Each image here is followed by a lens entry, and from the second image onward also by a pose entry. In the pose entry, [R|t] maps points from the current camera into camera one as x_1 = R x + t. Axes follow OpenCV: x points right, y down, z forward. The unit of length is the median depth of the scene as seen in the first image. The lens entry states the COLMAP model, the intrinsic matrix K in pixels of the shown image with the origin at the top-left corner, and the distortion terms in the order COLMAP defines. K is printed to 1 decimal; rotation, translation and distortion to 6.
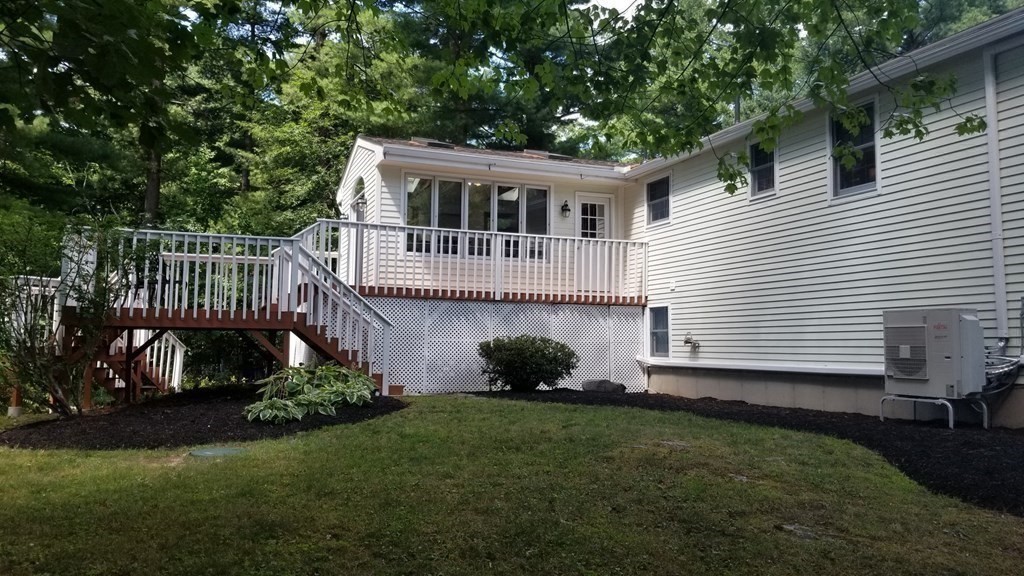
lens RADIAL K [[807.8, 0, 513.7], [0, 807.8, 281.6], [0, 0, 1]] dist [0.066119, -0.103772]
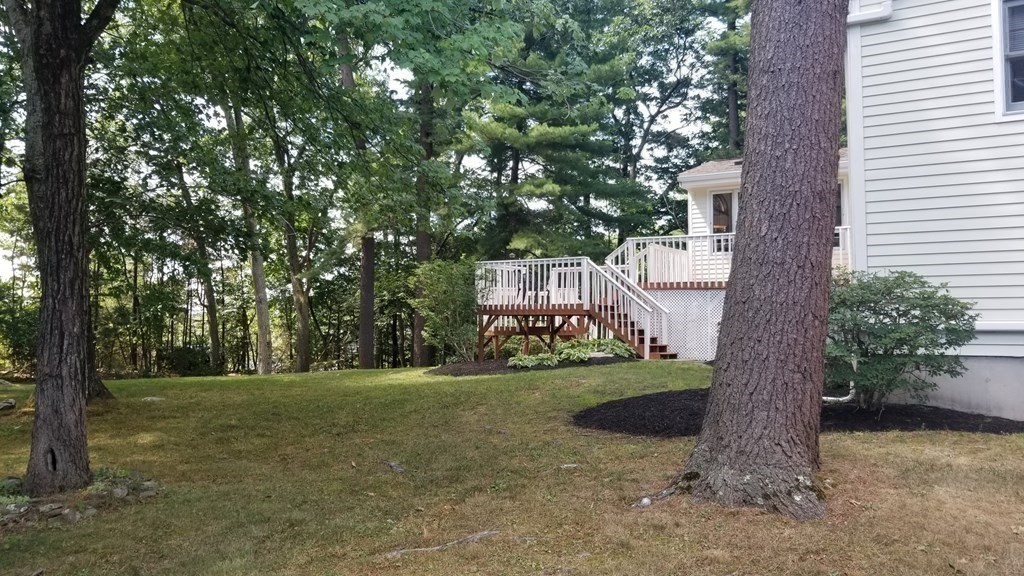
lens RADIAL K [[807.8, 0, 503.0], [0, 807.8, 281.2], [0, 0, 1]] dist [0.066119, -0.103772]
pose [[0.598711, -0.050646, -0.799362, 0.697644], [0.066769, 0.997681, -0.013201, 0.003408], [0.798177, -0.045469, 0.600705, -0.047548]]
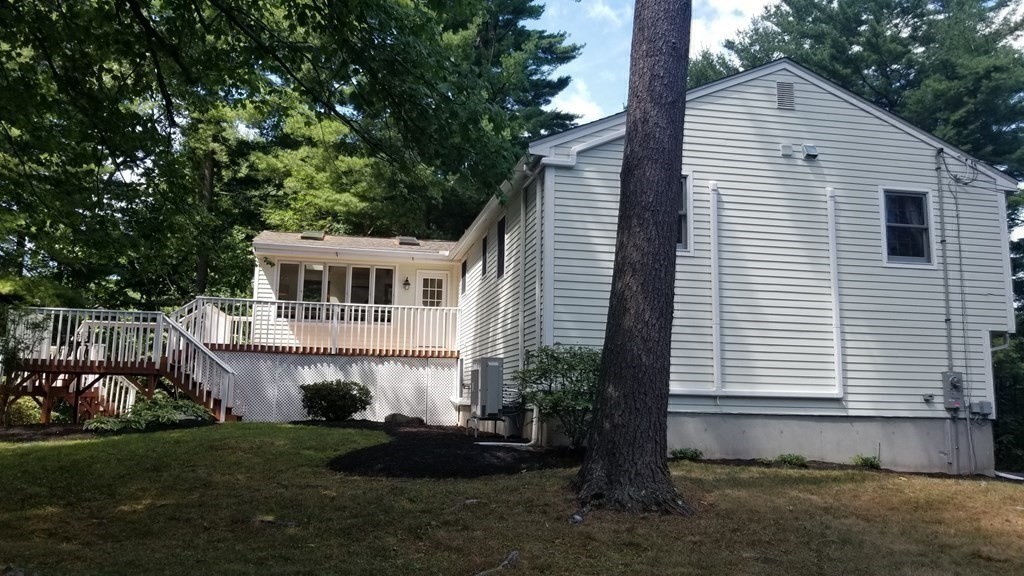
lens RADIAL K [[807.8, 0, 501.7], [0, 807.8, 282.4], [0, 0, 1]] dist [0.066119, -0.103772]
pose [[0.983233, -0.015373, -0.181704, 0.483058], [0.003145, 0.997722, -0.067392, -0.004118], [0.182326, 0.065690, 0.981041, -0.265474]]
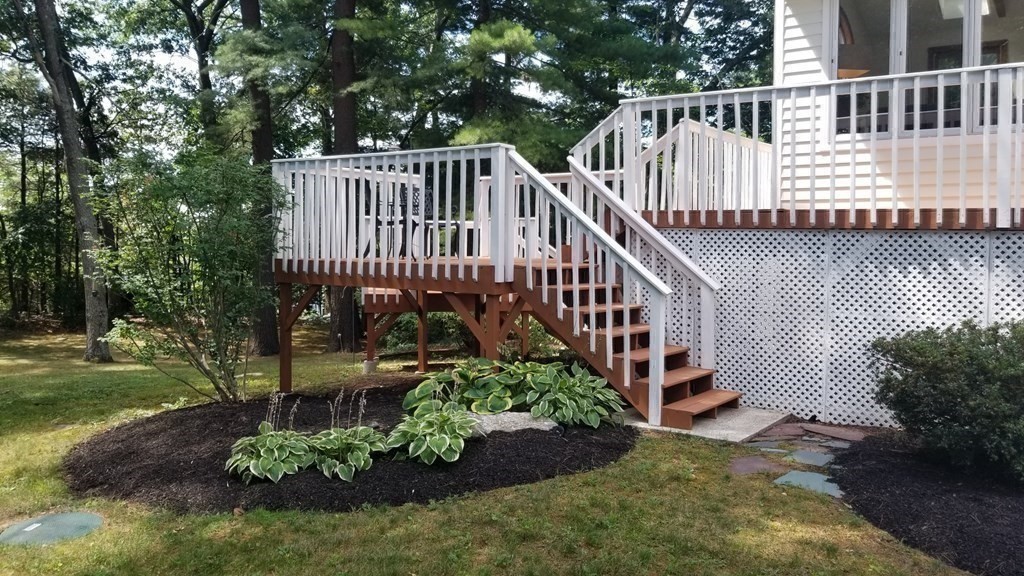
lens RADIAL K [[807.8, 0, 492.1], [0, 807.8, 259.6], [0, 0, 1]] dist [0.066119, -0.103772]
pose [[0.537601, 0.013493, -0.843091, 0.186344], [0.066167, 0.996114, 0.058134, -0.002648], [0.840599, -0.087038, 0.534619, 0.531860]]
